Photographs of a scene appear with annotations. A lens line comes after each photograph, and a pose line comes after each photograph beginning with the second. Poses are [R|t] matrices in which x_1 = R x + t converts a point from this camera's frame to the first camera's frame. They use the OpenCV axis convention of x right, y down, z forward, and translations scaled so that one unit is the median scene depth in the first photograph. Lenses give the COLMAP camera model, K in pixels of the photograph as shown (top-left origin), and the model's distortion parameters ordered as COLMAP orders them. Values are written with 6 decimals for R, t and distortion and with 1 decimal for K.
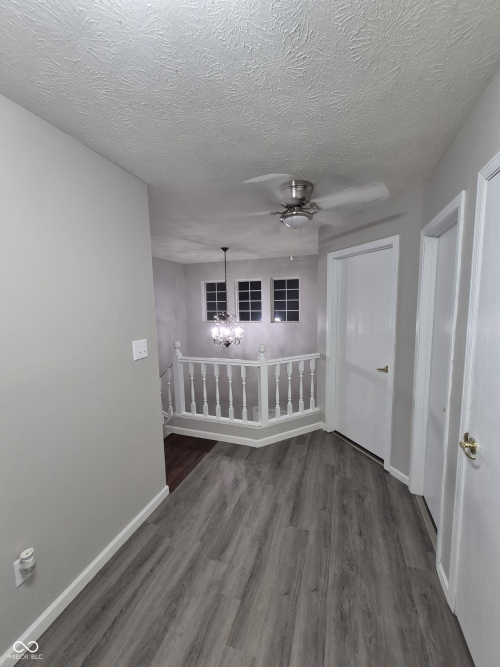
lens RADIAL K [[262.1, 0, 259.5], [0, 262.1, 335.2], [0, 0, 1]] dist [0.008203, 0.000389]
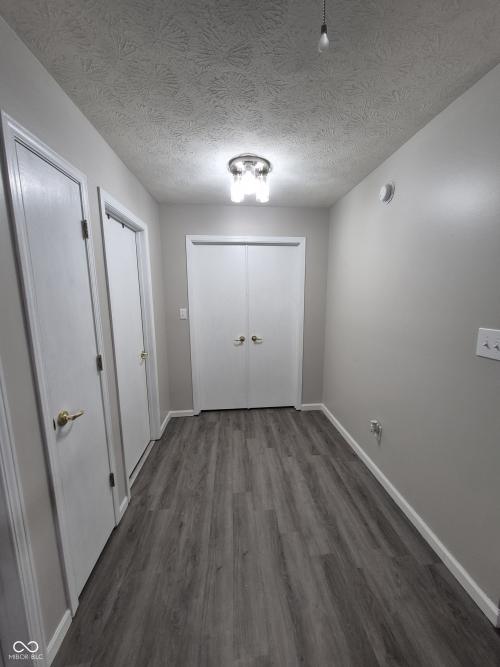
lens RADIAL K [[262.1, 0, 259.5], [0, 262.1, 335.2], [0, 0, 1]] dist [0.008203, 0.000389]
pose [[-0.913947, 0.085925, -0.396632, 0.382043], [-0.024735, 0.963719, 0.265772, -0.150452], [0.405079, 0.252712, -0.878663, 1.681009]]
